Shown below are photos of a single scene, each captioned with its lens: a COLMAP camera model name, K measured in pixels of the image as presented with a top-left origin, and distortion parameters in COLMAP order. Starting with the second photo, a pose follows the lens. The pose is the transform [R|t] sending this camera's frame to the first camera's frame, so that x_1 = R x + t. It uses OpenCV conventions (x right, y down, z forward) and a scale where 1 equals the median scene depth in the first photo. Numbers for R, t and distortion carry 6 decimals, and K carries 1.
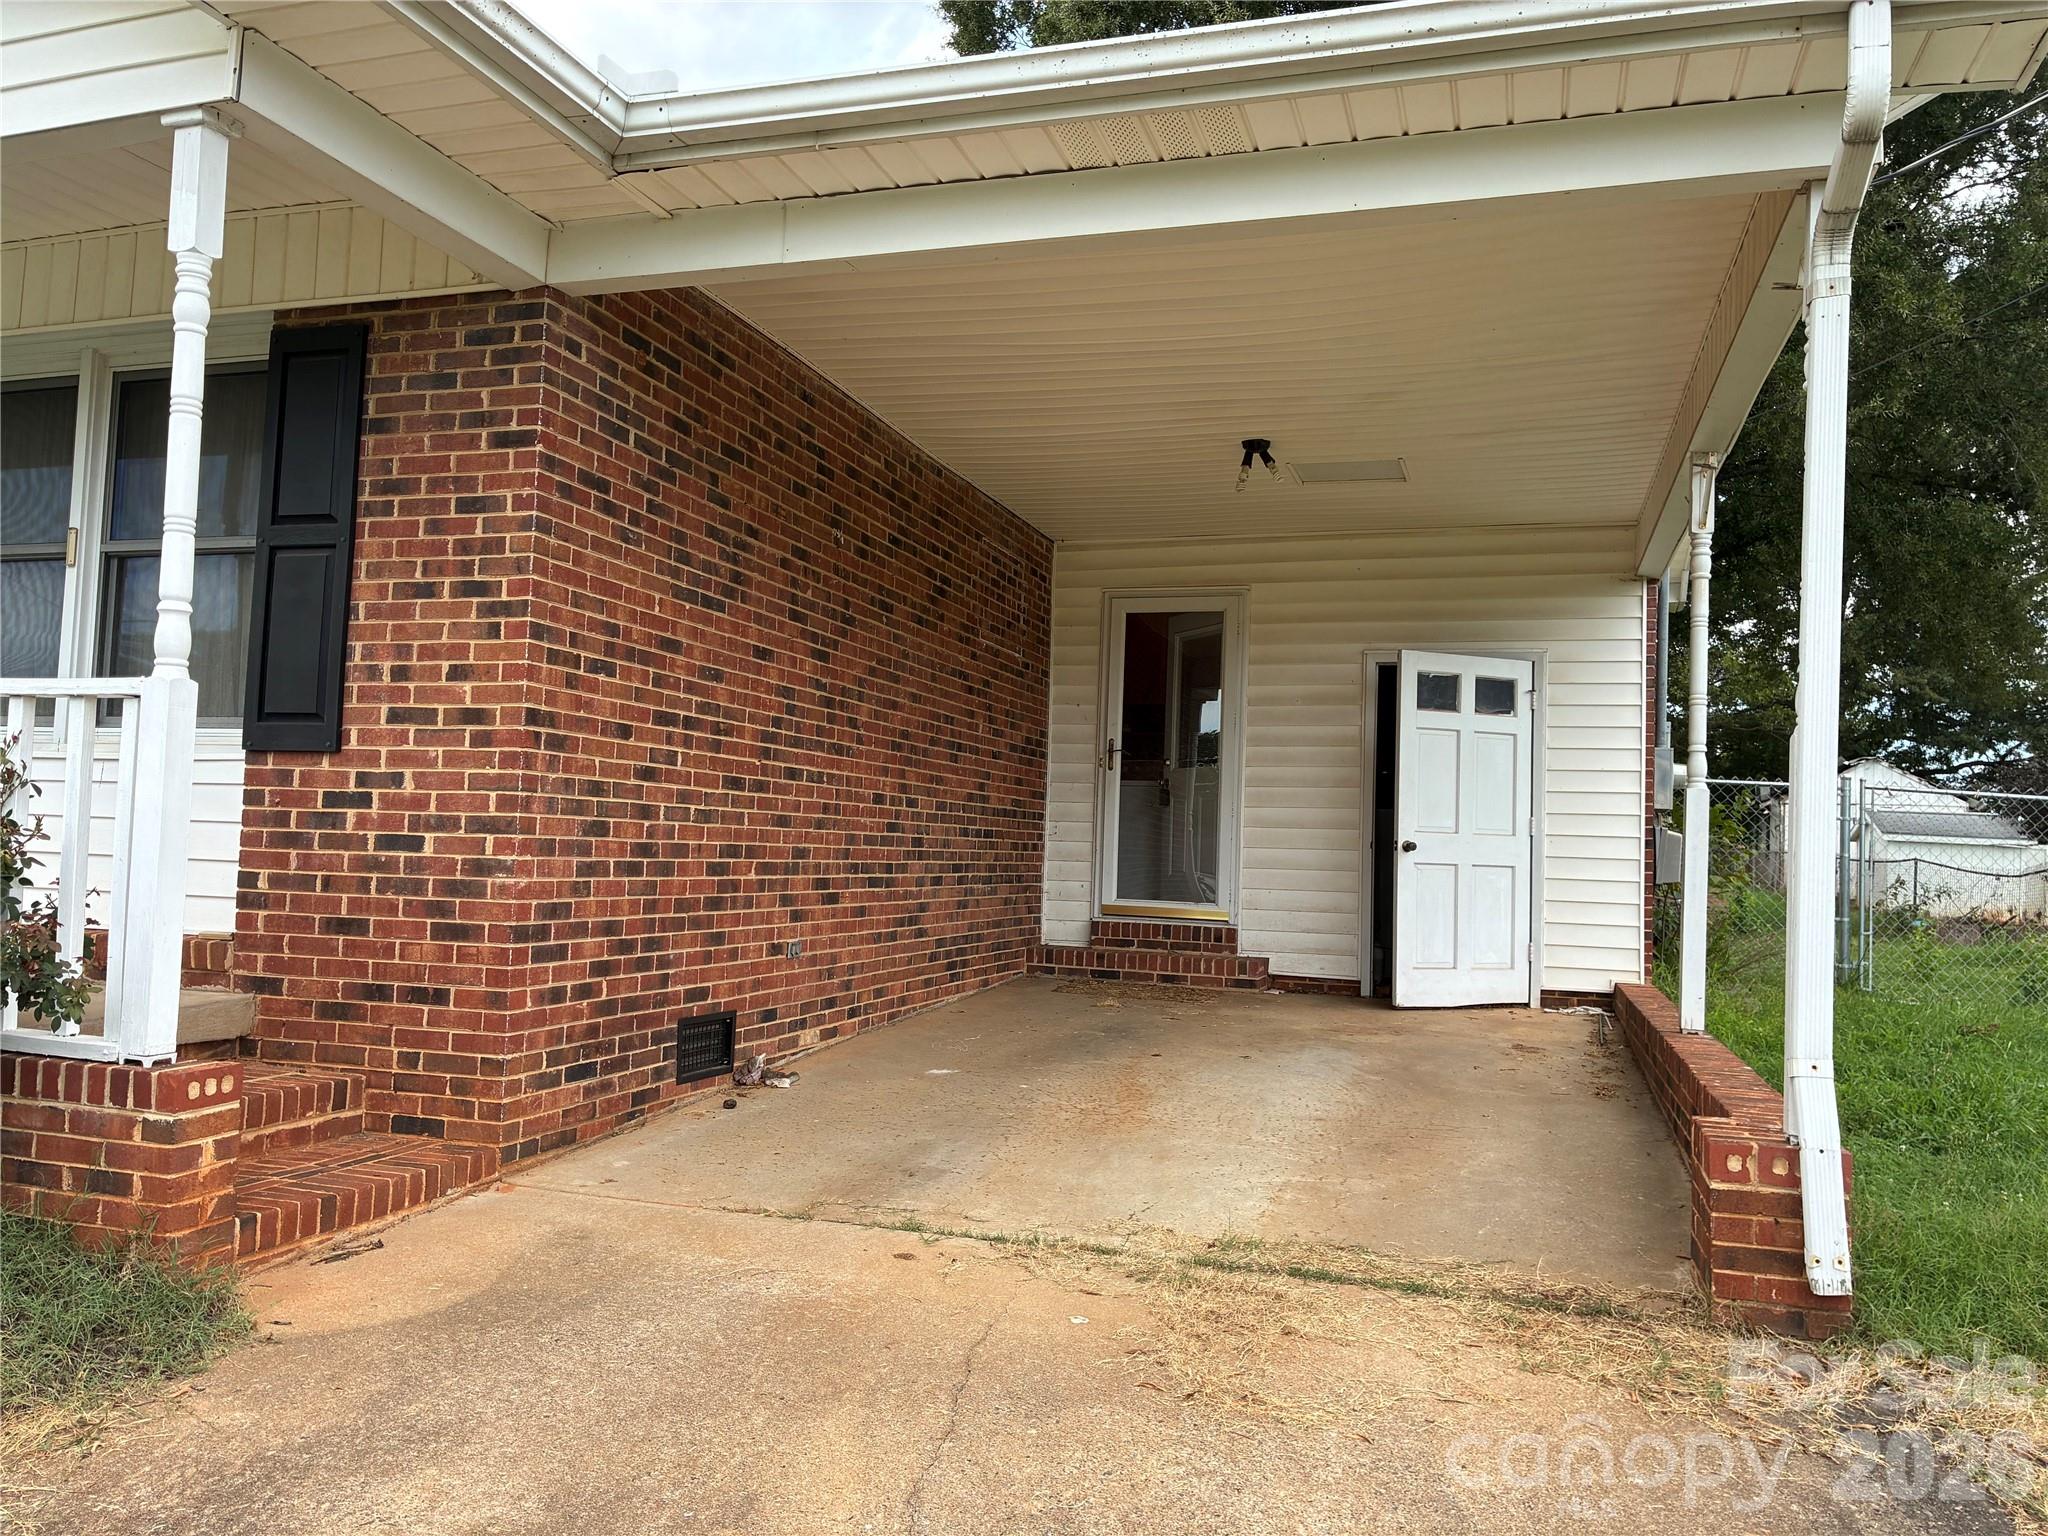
lens RADIAL K [[1542.7, 0, 1023.0], [0, 1542.7, 755.5], [0, 0, 1]] dist [0.057975, -0.073305]
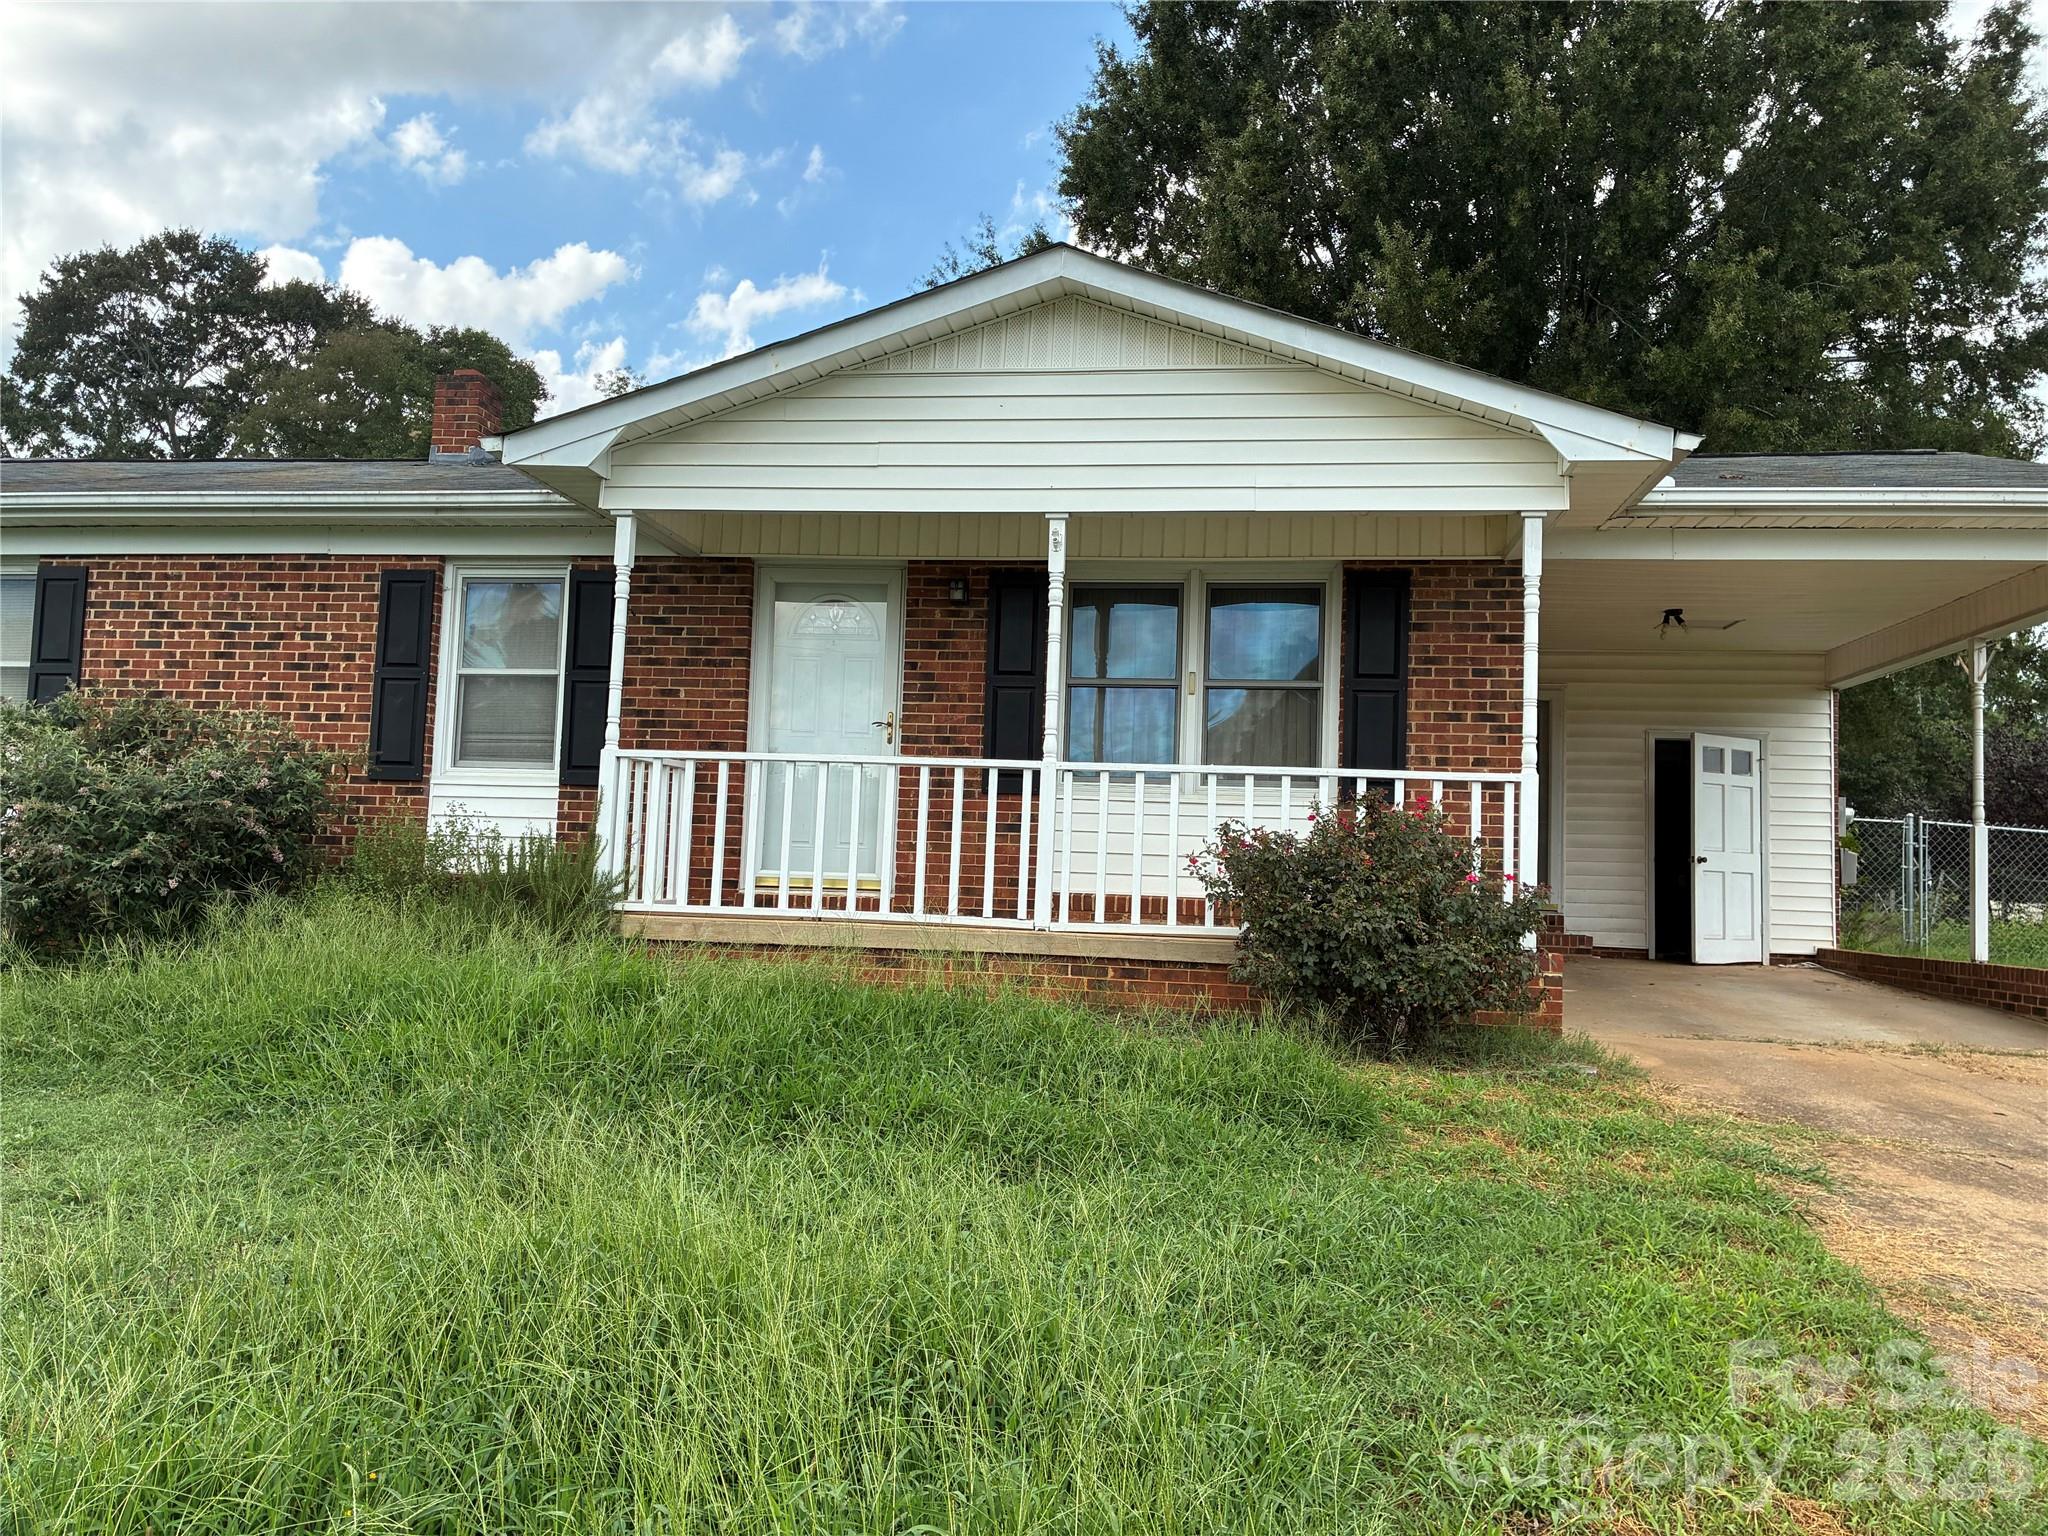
lens RADIAL K [[1542.7, 0, 1023.0], [0, 1542.7, 755.5], [0, 0, 1]] dist [0.057975, -0.073305]
pose [[0.986921, 0.014218, 0.160573, -1.192497], [-0.012053, 0.999823, -0.014451, -0.026813], [-0.160751, 0.012327, 0.986918, -0.755259]]
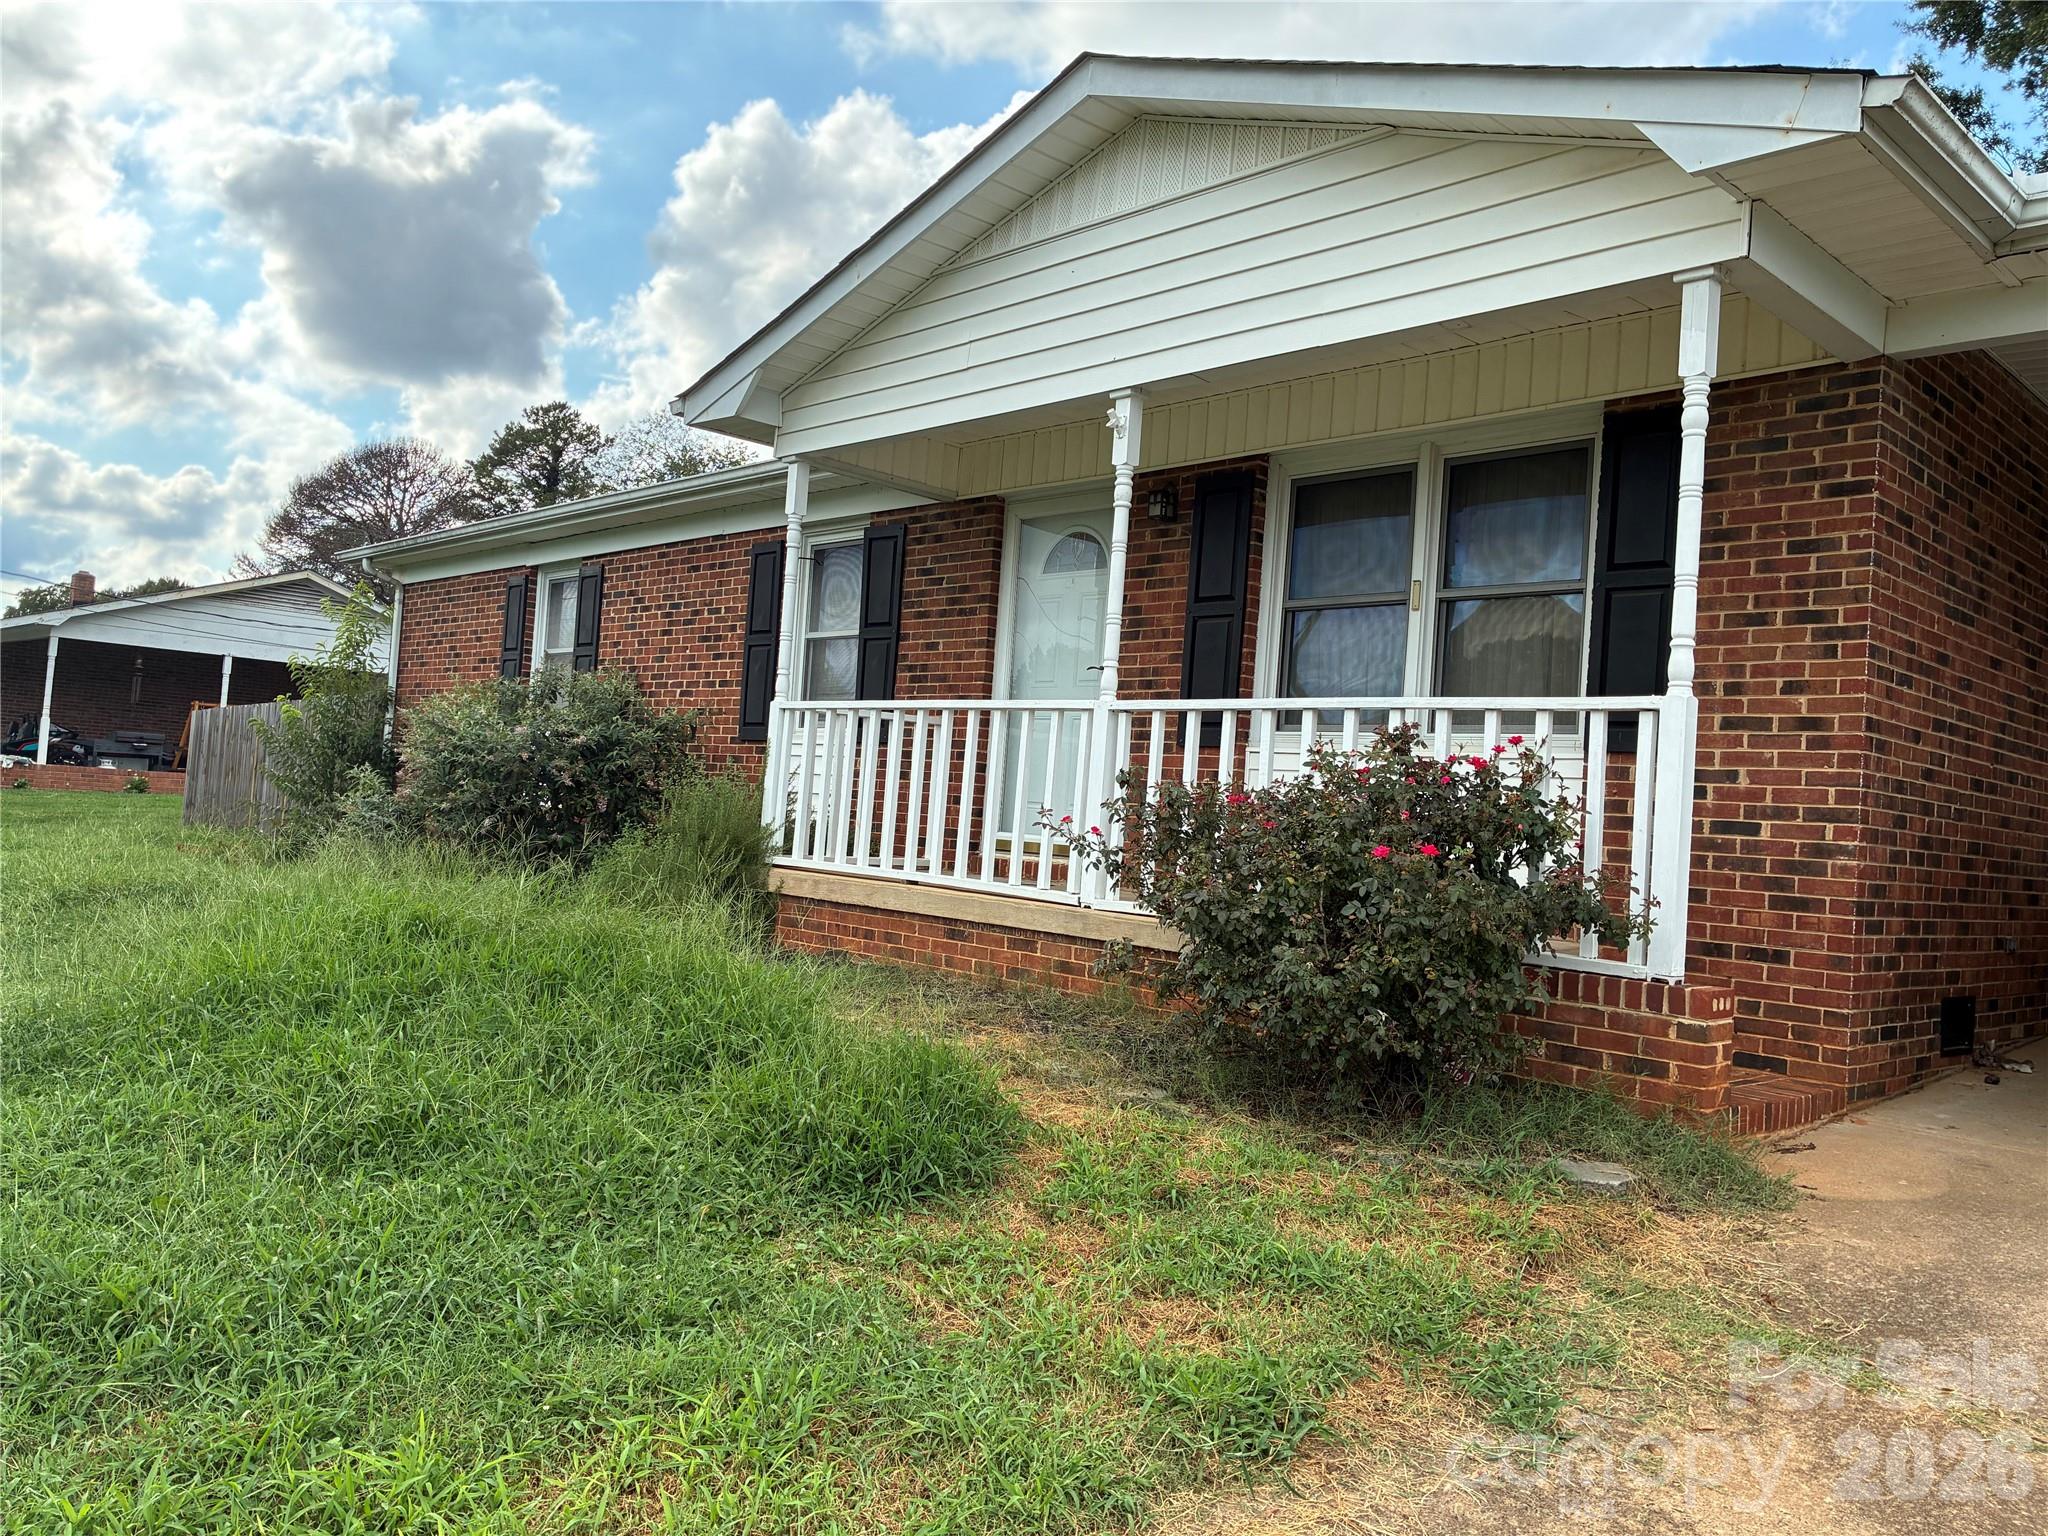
lens RADIAL K [[1542.7, 0, 1023.0], [0, 1542.7, 755.5], [0, 0, 1]] dist [0.057975, -0.073305]
pose [[0.877349, 0.008317, -0.479781, -0.302696], [-0.010502, 0.999943, -0.001871, 0.007401], [0.479738, 0.006680, 0.877386, -0.330991]]
